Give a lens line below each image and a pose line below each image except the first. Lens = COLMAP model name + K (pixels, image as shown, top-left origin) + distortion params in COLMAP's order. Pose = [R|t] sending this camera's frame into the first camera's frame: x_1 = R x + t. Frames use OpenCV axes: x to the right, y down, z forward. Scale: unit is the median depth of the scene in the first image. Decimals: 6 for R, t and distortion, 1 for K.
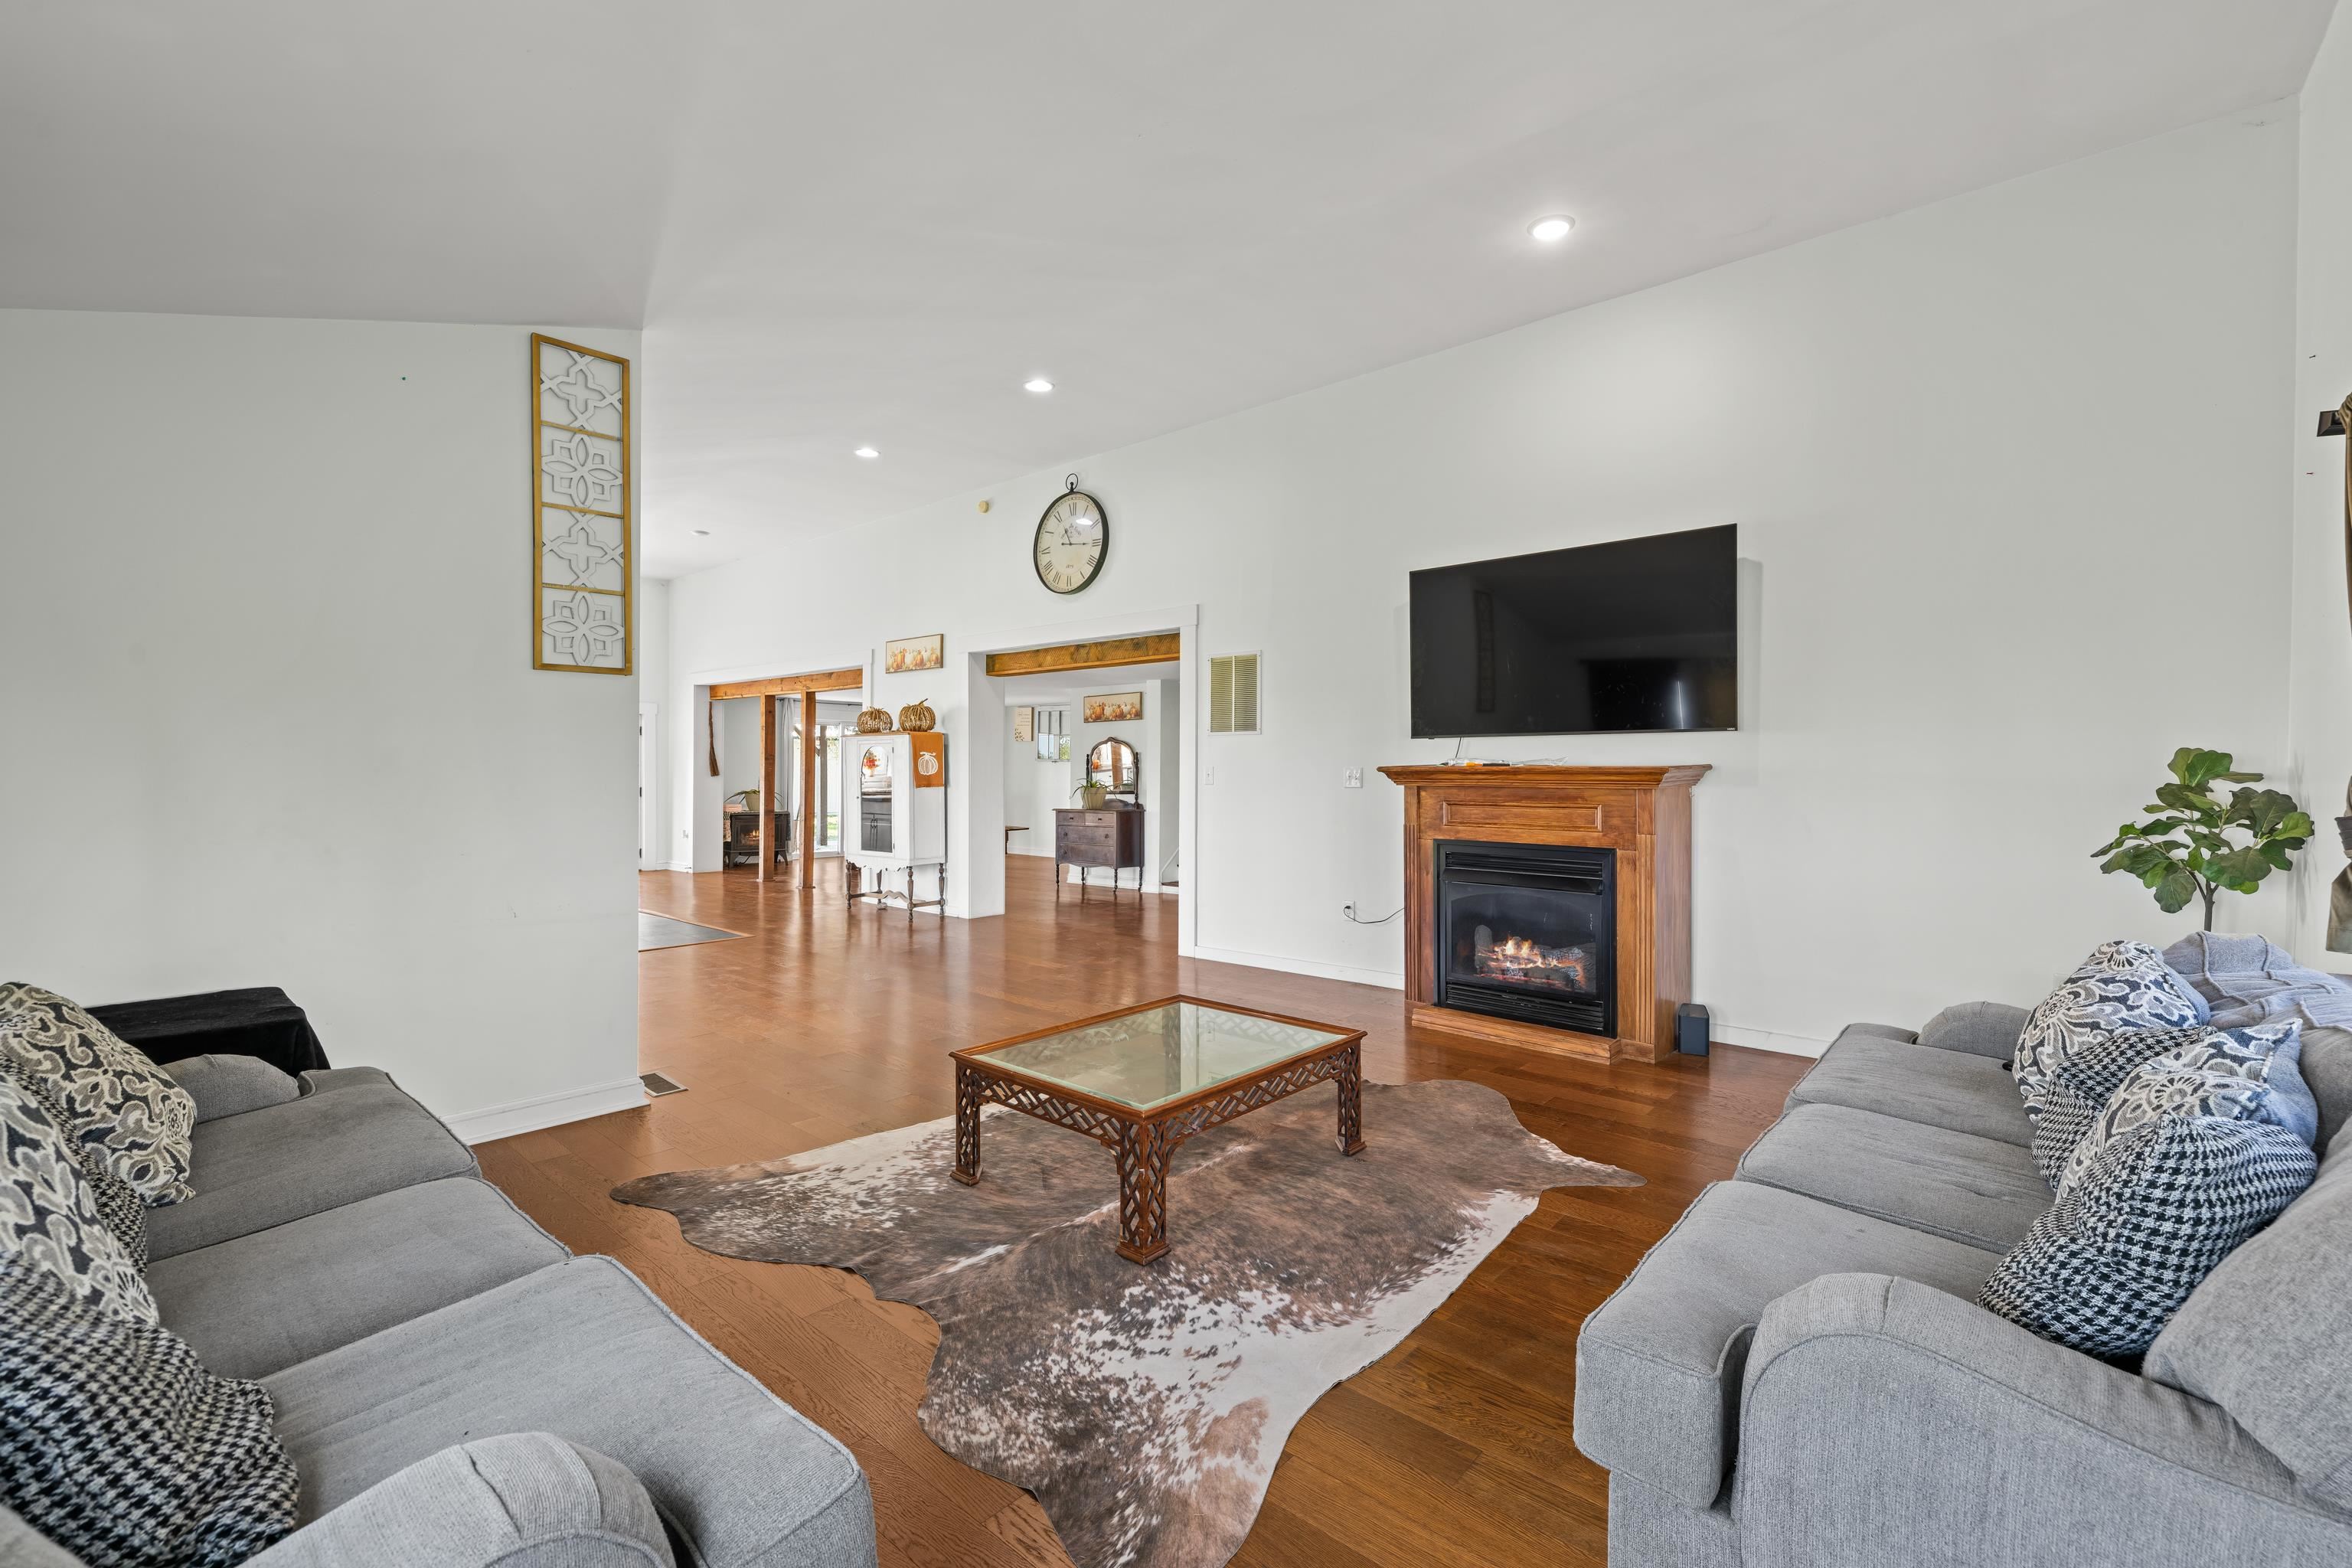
lens RADIAL K [[1003.3, 0, 1138.2], [0, 1003.3, 771.7], [0, 0, 1]] dist [0.001388, -0.000313]
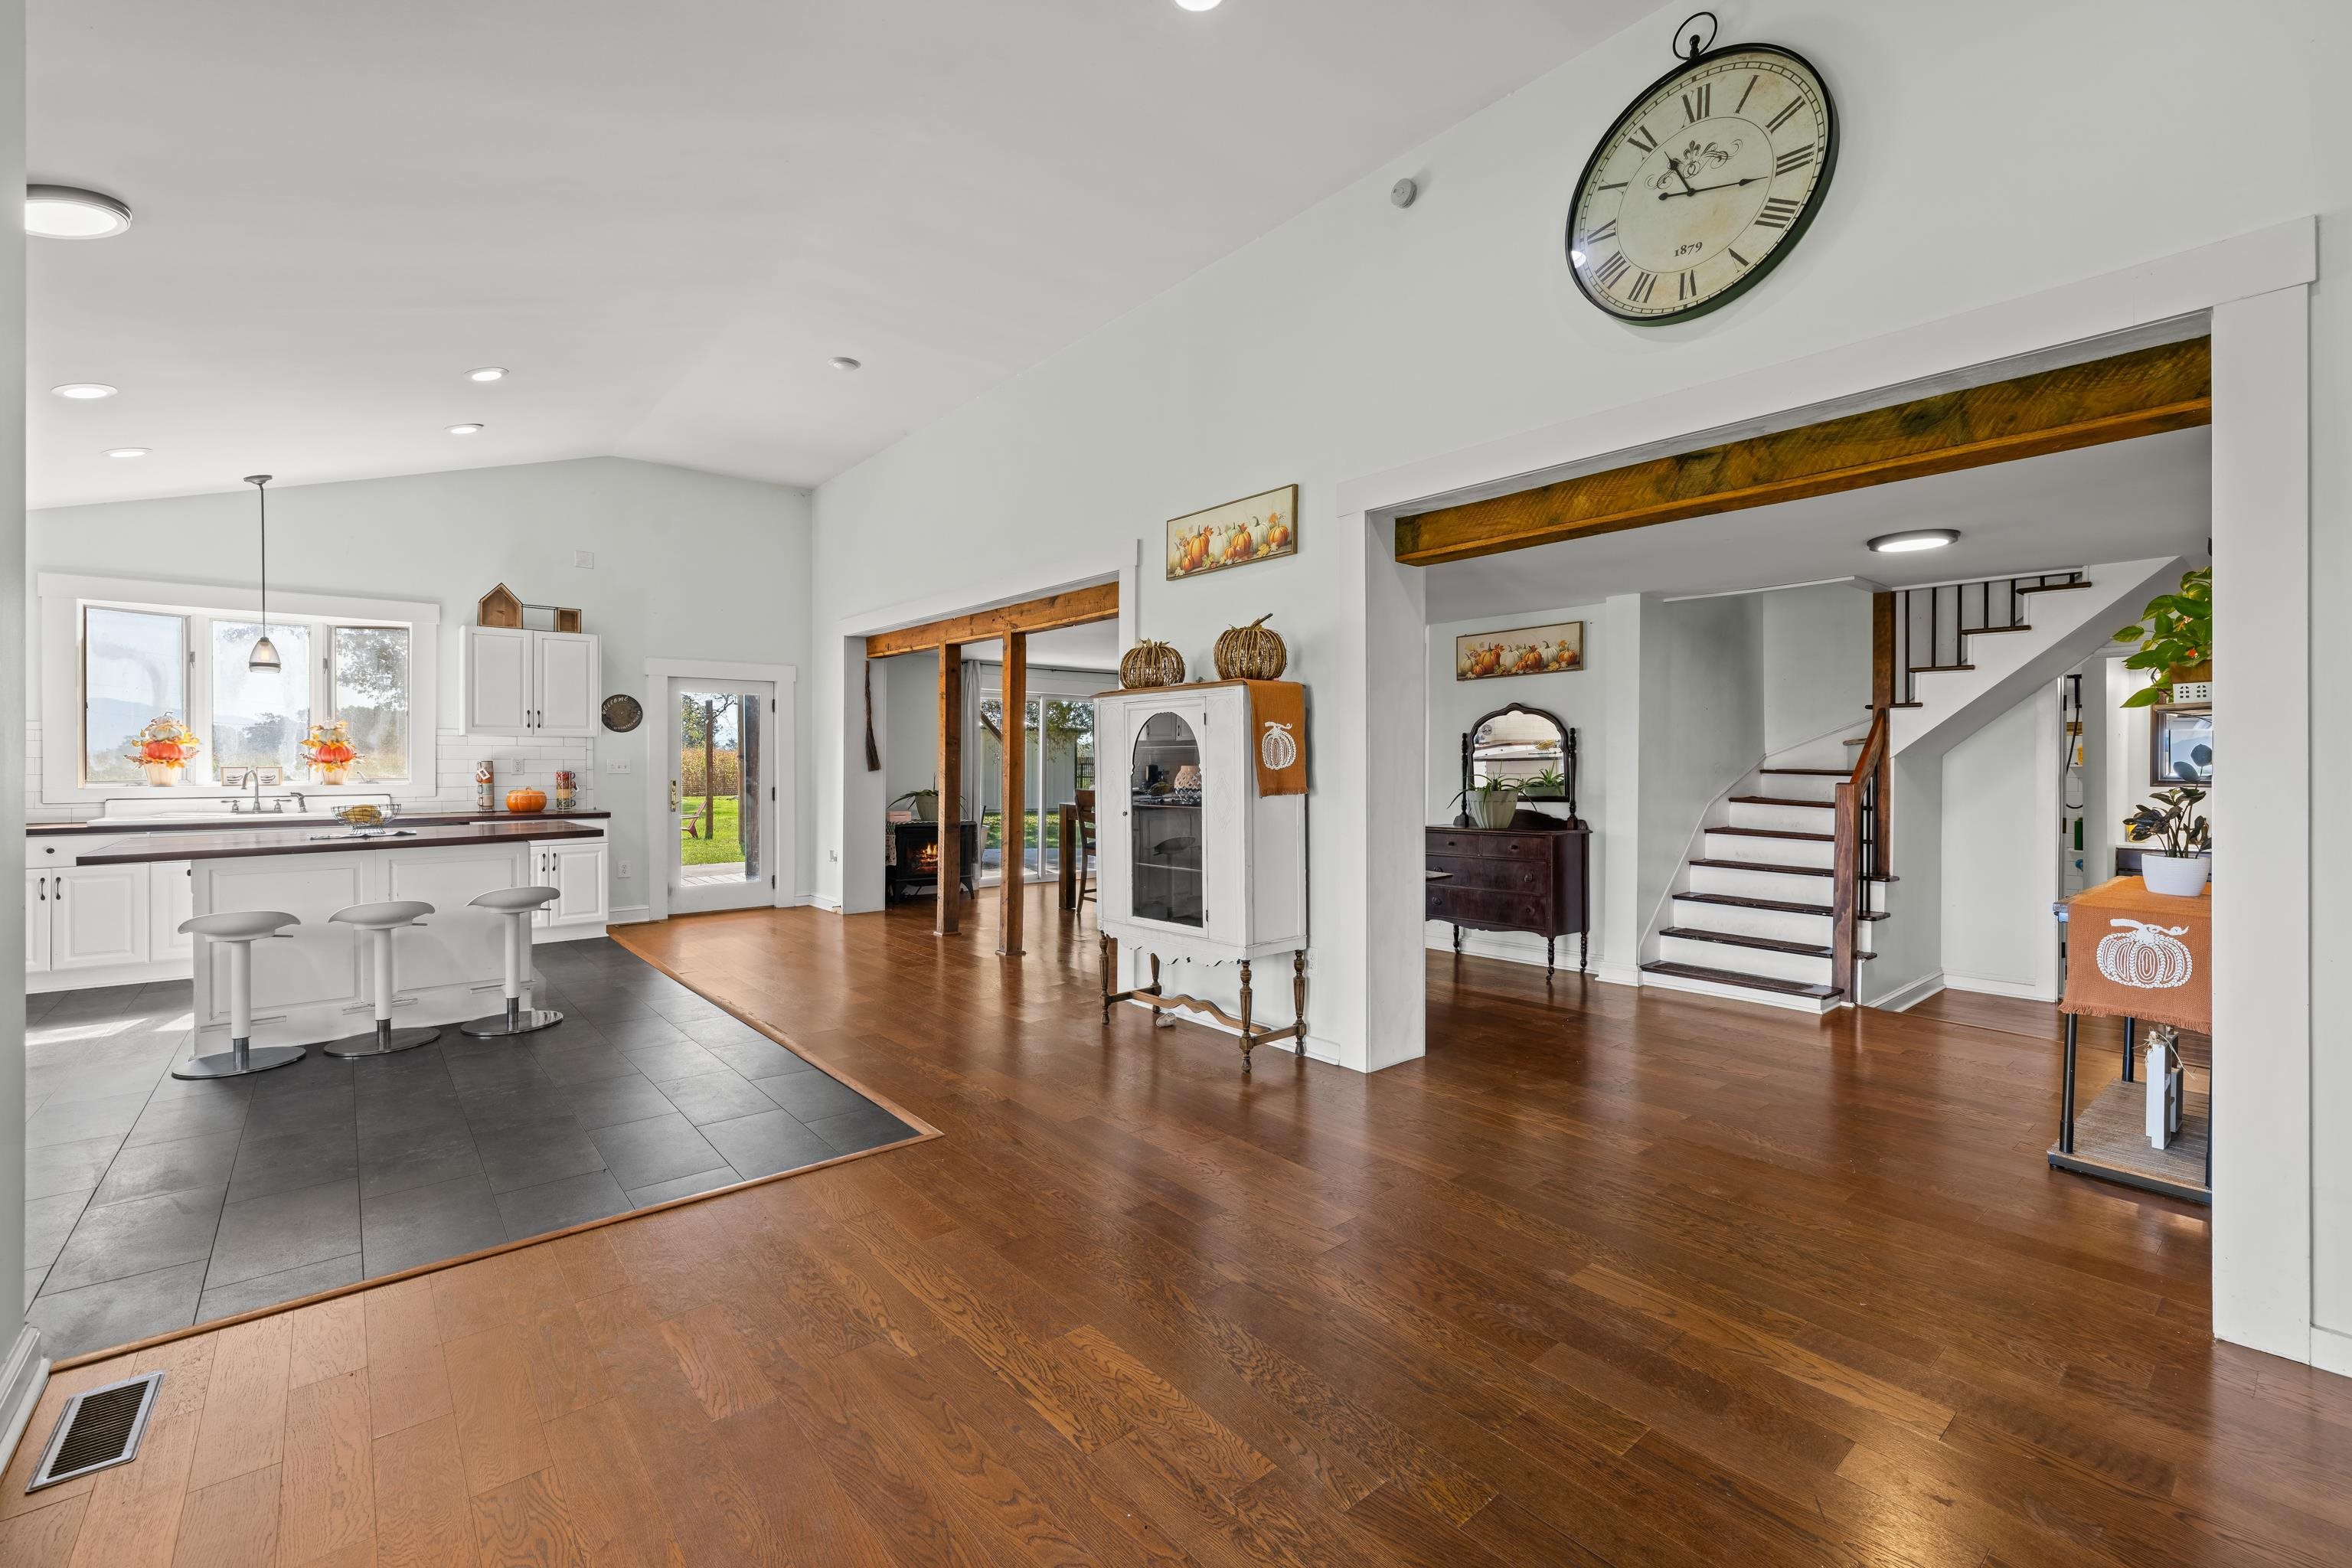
lens RADIAL K [[1003.3, 0, 1153.3], [0, 1003.3, 762.2], [0, 0, 1]] dist [0.001388, -0.000313]
pose [[0.989862, -0.002641, -0.142009, -0.198696], [0.002571, 0.999996, -0.000677, -0.000300], [0.142010, 0.000305, 0.989865, 0.510338]]
